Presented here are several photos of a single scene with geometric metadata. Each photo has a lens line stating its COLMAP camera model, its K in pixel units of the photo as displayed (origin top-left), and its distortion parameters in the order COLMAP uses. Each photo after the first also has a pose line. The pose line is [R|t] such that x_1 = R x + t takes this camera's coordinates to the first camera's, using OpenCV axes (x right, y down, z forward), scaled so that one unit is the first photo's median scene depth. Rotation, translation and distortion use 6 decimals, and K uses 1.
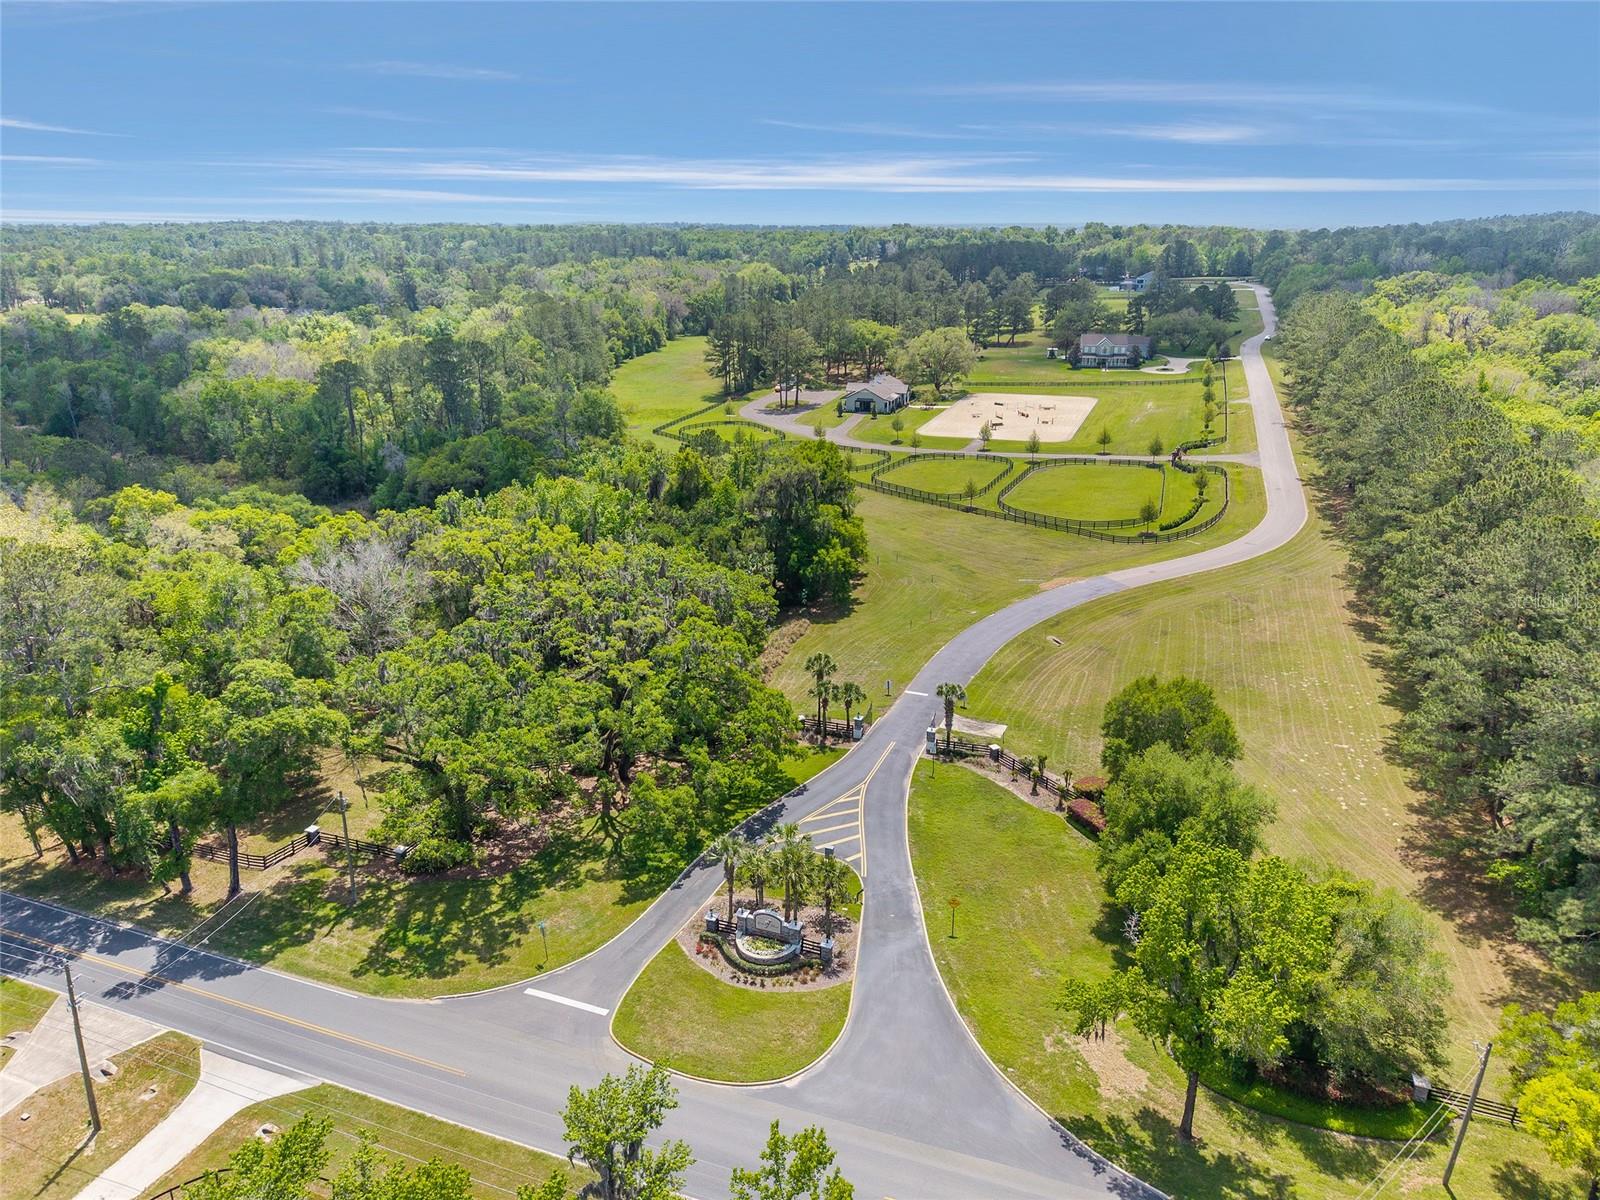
lens RADIAL K [[1099.3, 0, 800.0], [0, 1099.3, 600.0], [0, 0, 1]] dist [0.036705, -0.058369]
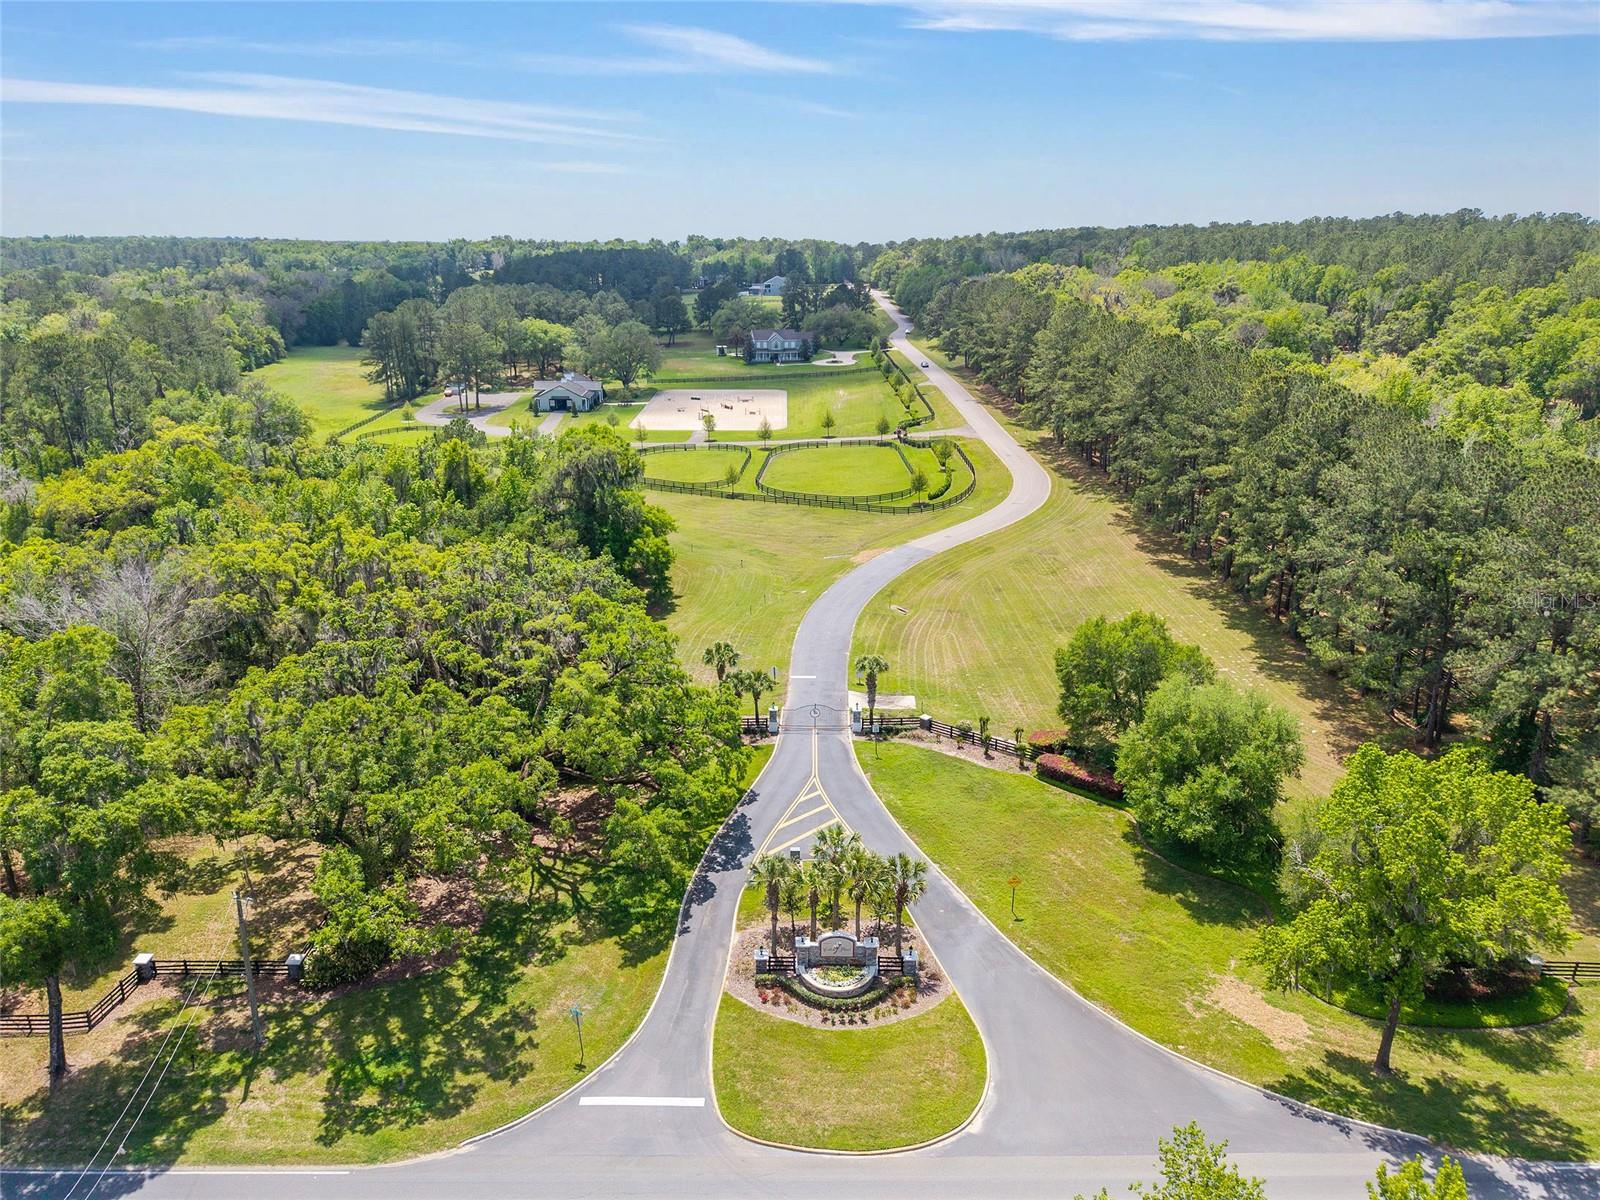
lens RADIAL K [[1094.8, 0, 789.6], [0, 1094.8, 607.0], [0, 0, 1]] dist [0.030009, -0.034761]
pose [[0.936554, -0.107411, 0.333662, -0.286728], [0.111322, 0.993757, 0.007438, 0.026839], [-0.332377, 0.030178, 0.942664, 0.209627]]
